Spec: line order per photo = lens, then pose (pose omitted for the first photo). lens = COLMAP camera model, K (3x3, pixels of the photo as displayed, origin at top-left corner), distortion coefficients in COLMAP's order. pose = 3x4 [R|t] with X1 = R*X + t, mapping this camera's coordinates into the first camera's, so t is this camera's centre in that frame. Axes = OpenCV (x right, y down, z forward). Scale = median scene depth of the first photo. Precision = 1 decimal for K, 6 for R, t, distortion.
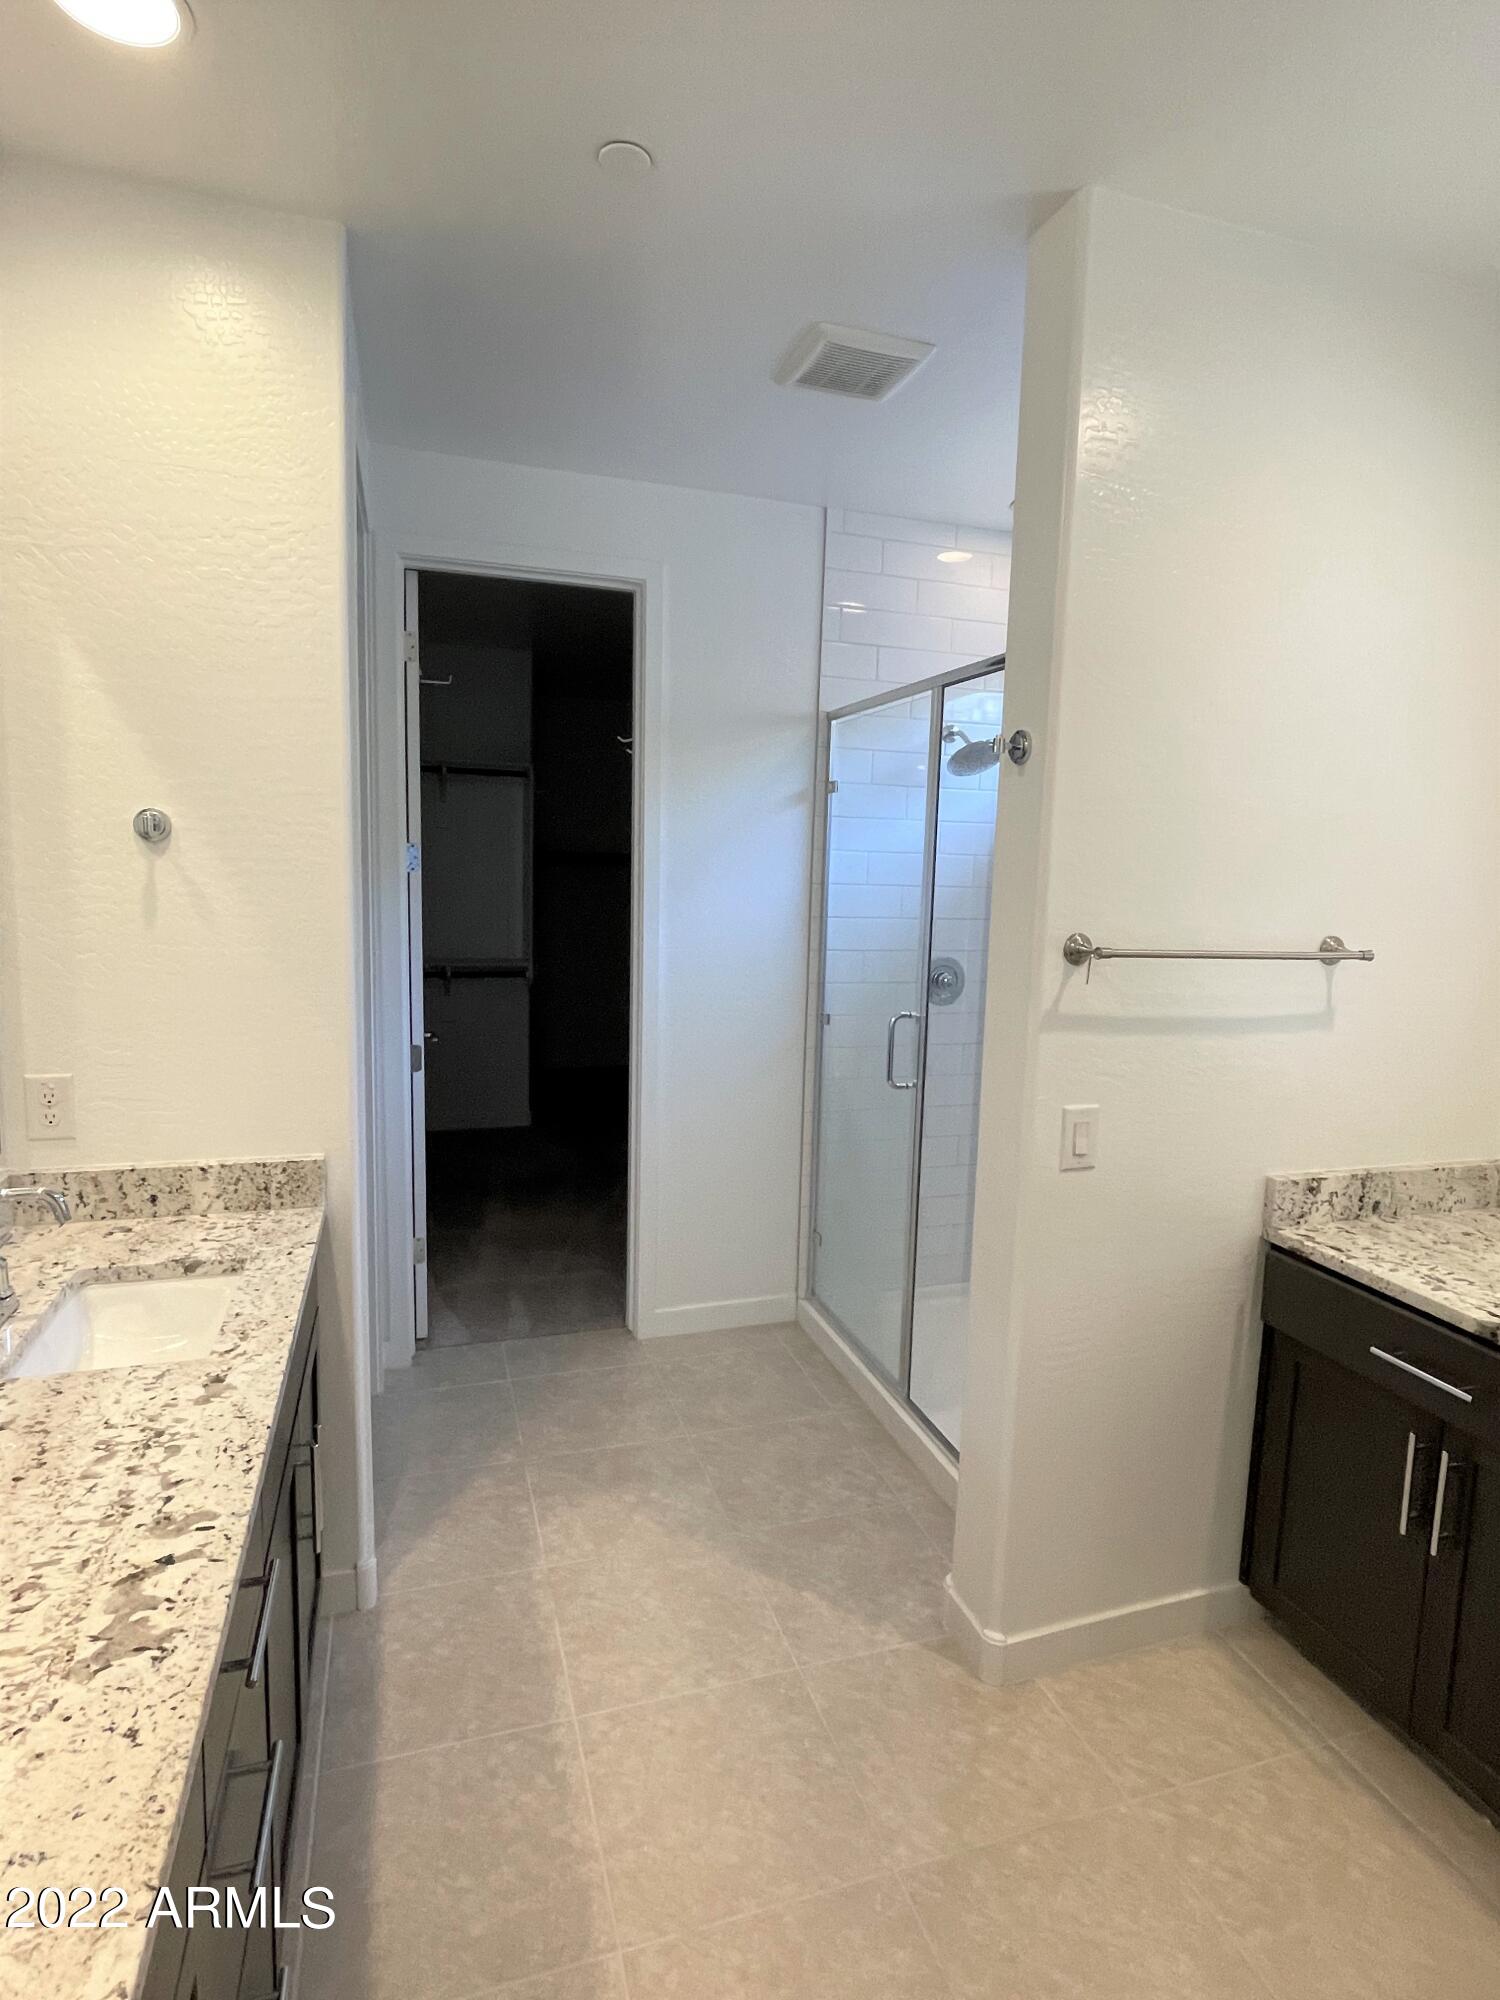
lens RADIAL K [[1047.0, 0, 764.0], [0, 1047.0, 991.2], [0, 0, 1]] dist [-0.005449, 0.005994]
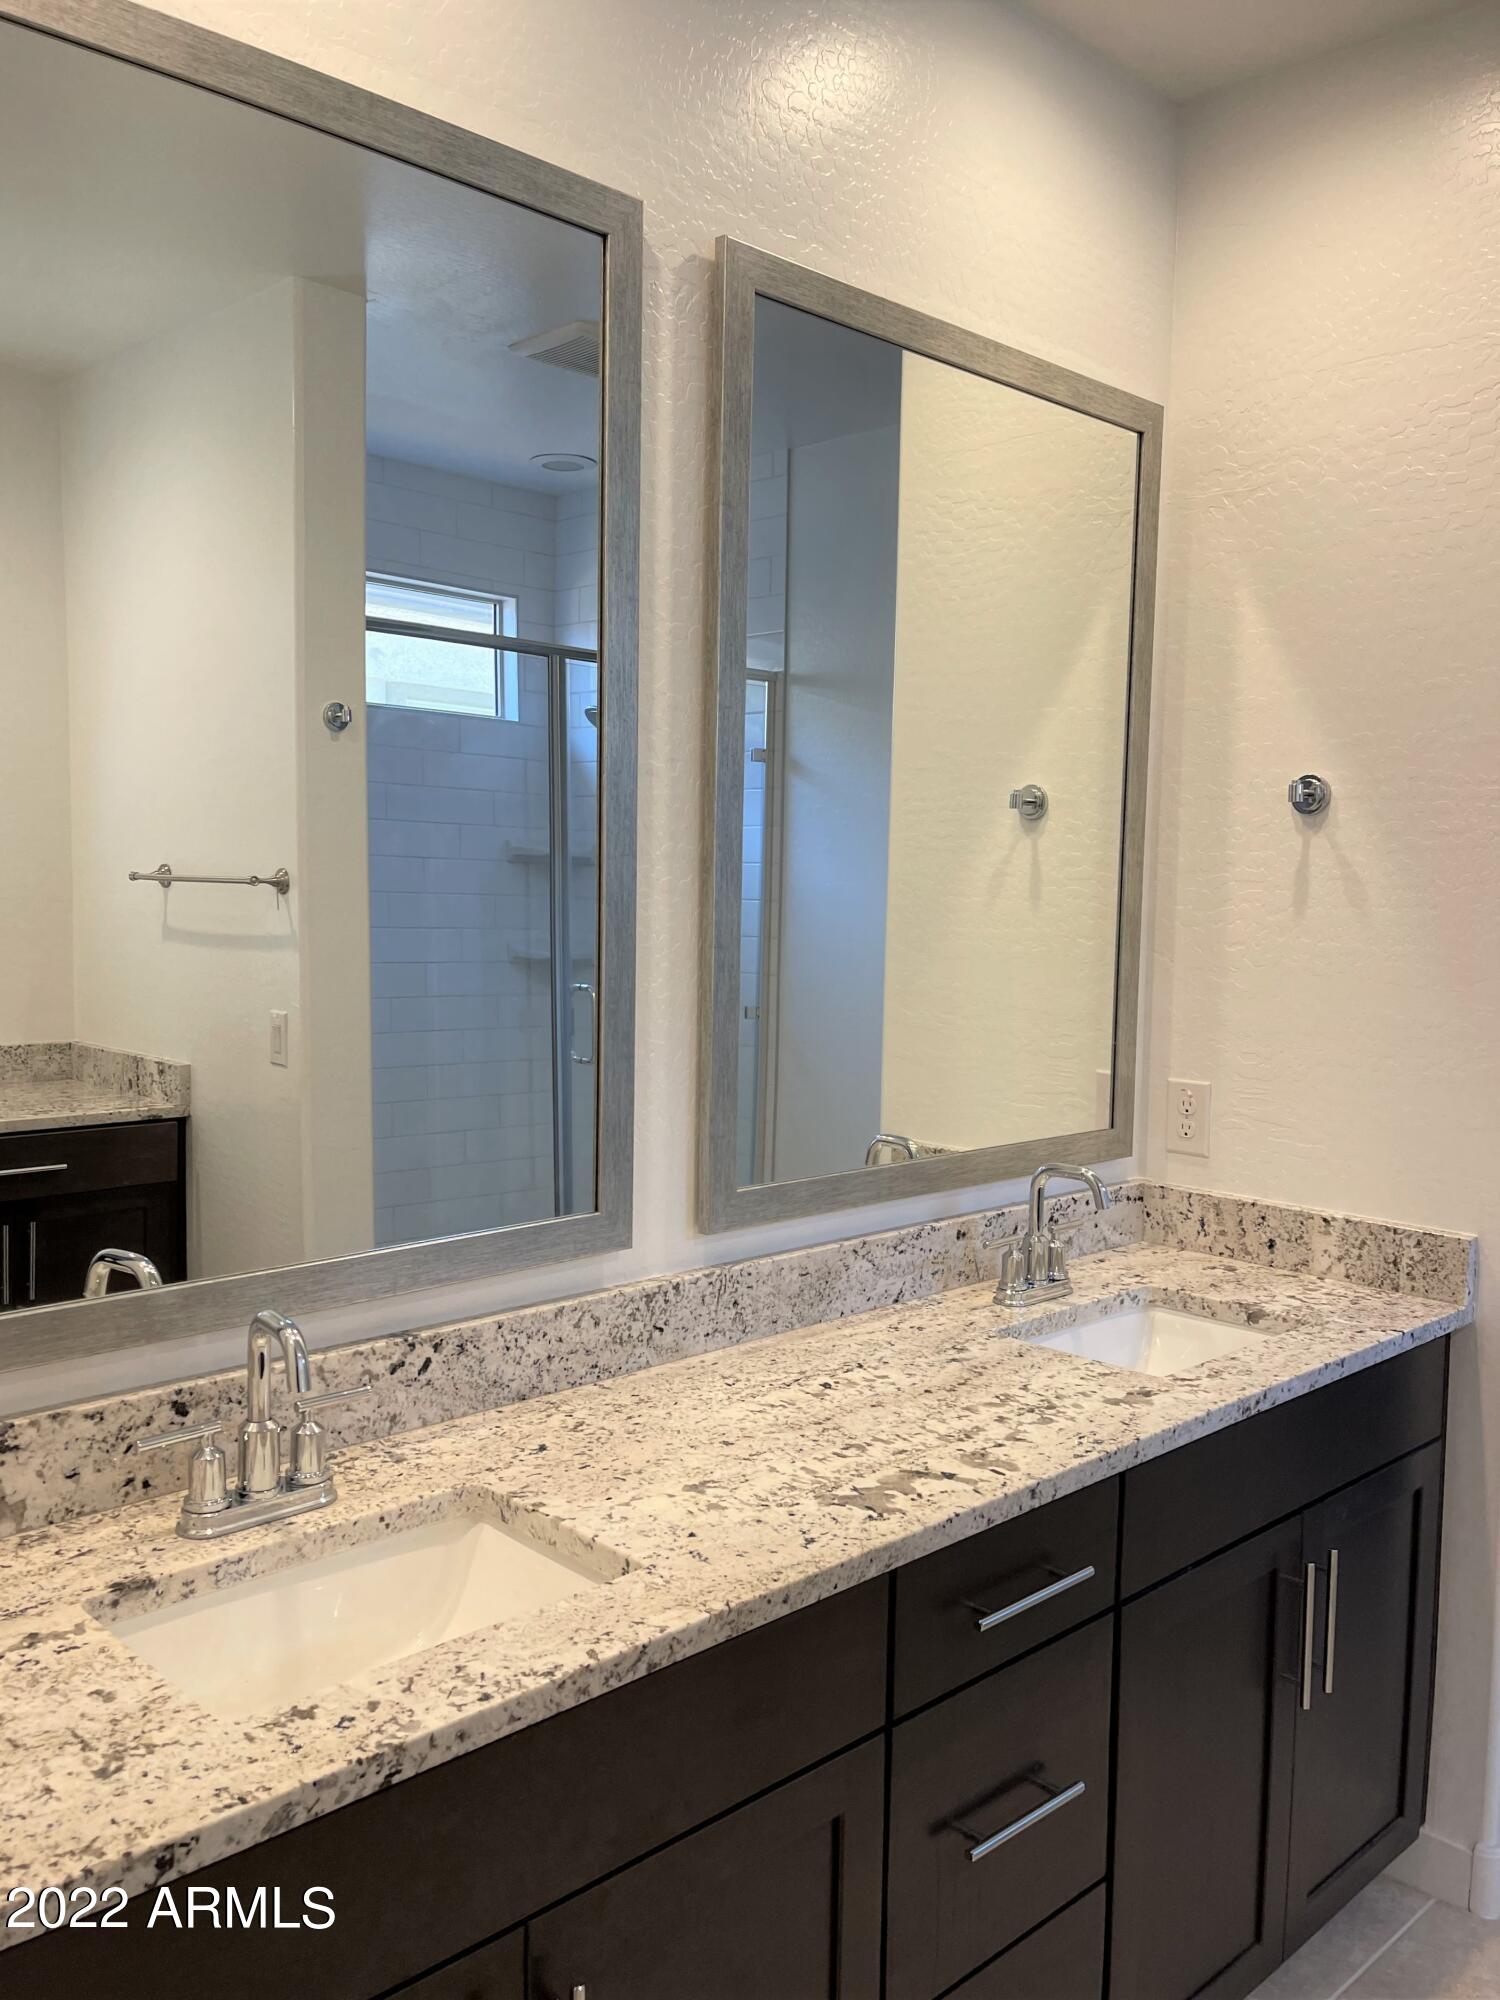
lens RADIAL K [[1718.5, 0, 820.0], [0, 1718.5, 1006.7], [0, 0, 1]] dist [0.042166, 0.000803]
pose [[0.455820, 0.036603, -0.889319, 0.759984], [-0.107790, 0.994070, -0.014333, 0.115655], [0.883521, 0.102392, 0.457063, 0.068539]]
